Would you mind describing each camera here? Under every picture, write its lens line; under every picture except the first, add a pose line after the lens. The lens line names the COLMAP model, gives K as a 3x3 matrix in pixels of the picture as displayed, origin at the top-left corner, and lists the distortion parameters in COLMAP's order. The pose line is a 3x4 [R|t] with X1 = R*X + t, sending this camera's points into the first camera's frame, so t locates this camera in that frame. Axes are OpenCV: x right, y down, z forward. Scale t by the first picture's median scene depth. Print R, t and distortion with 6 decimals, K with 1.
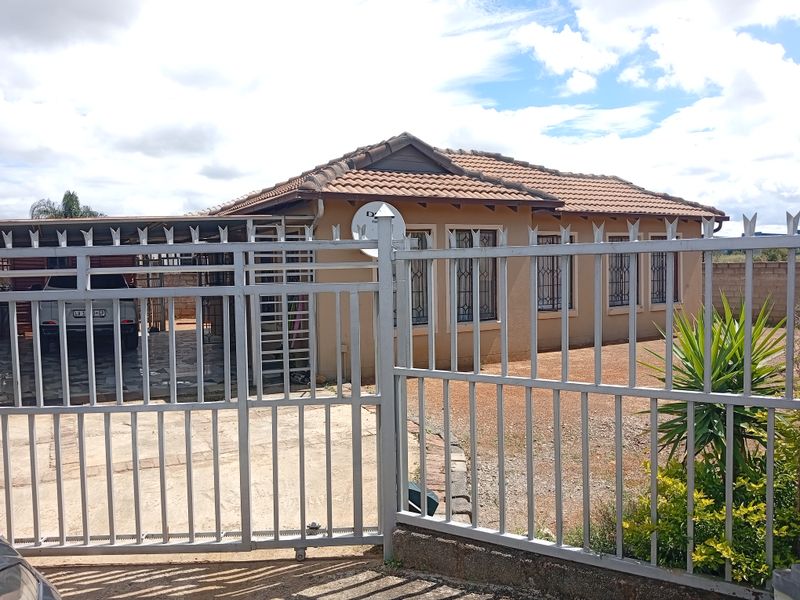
lens RADIAL K [[619.0, 0, 398.4], [0, 619.0, 301.9], [0, 0, 1]] dist [0.109016, -0.211549]
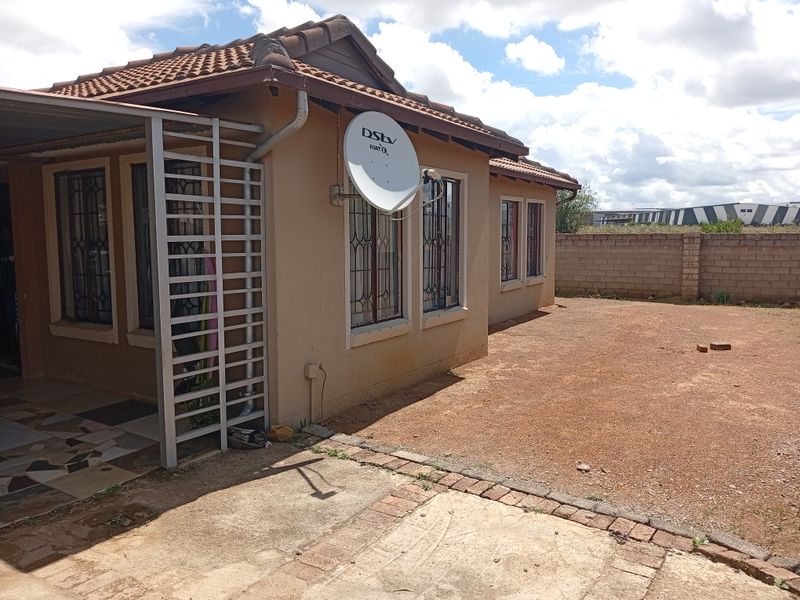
lens RADIAL K [[619.0, 0, 398.4], [0, 619.0, 301.9], [0, 0, 1]] dist [0.109016, -0.211549]
pose [[0.876328, -0.038206, 0.480198, -0.262486], [0.017292, 0.998702, 0.047903, -0.012217], [-0.481405, -0.033675, 0.875851, 0.422837]]
